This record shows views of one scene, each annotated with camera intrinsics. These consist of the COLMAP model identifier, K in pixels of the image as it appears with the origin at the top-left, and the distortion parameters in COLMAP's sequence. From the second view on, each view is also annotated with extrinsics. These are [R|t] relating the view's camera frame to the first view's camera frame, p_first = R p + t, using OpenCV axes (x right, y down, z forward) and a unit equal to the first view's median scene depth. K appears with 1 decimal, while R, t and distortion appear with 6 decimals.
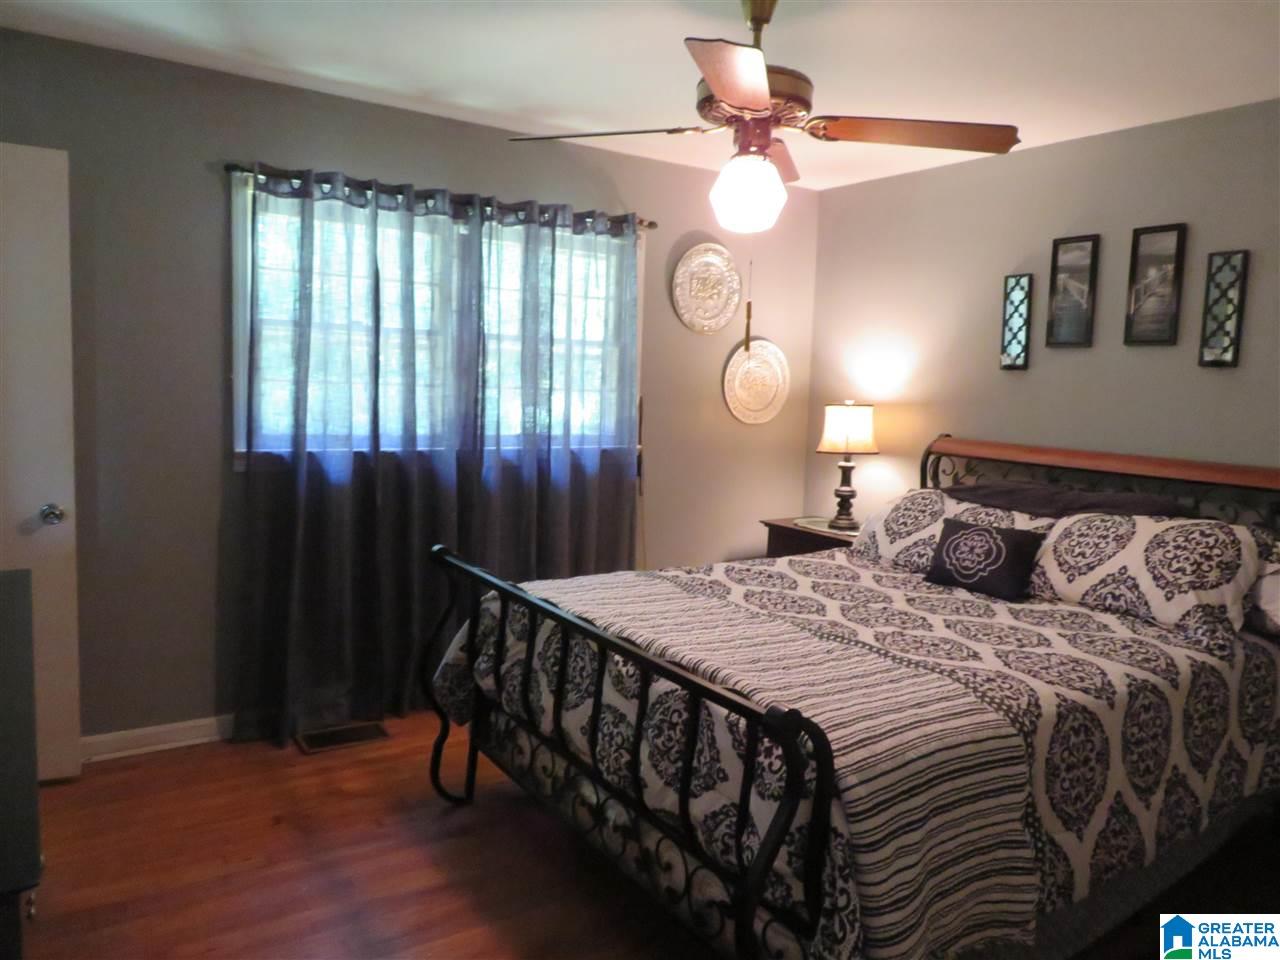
lens RADIAL K [[926.7, 0, 640.0], [0, 926.7, 480.0], [0, 0, 1]] dist [-0.000721, -0.006297]
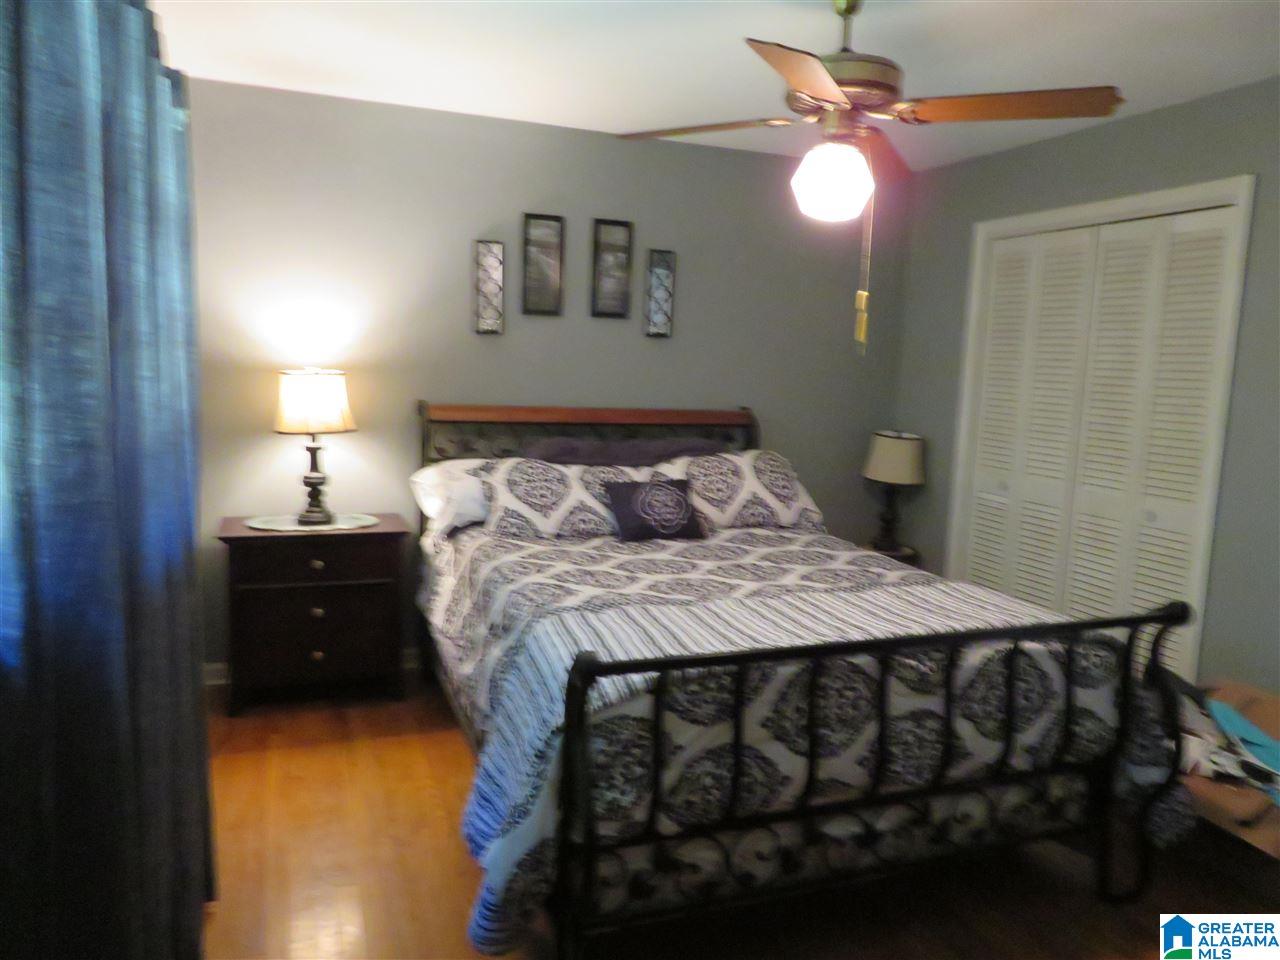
lens RADIAL K [[926.7, 0, 640.0], [0, 926.7, 480.0], [0, 0, 1]] dist [-0.000721, -0.006297]
pose [[0.211167, -0.154596, 0.965147, -0.663165], [0.074511, 0.987086, 0.141807, -0.104743], [-0.974606, 0.041969, 0.219959, 0.701435]]
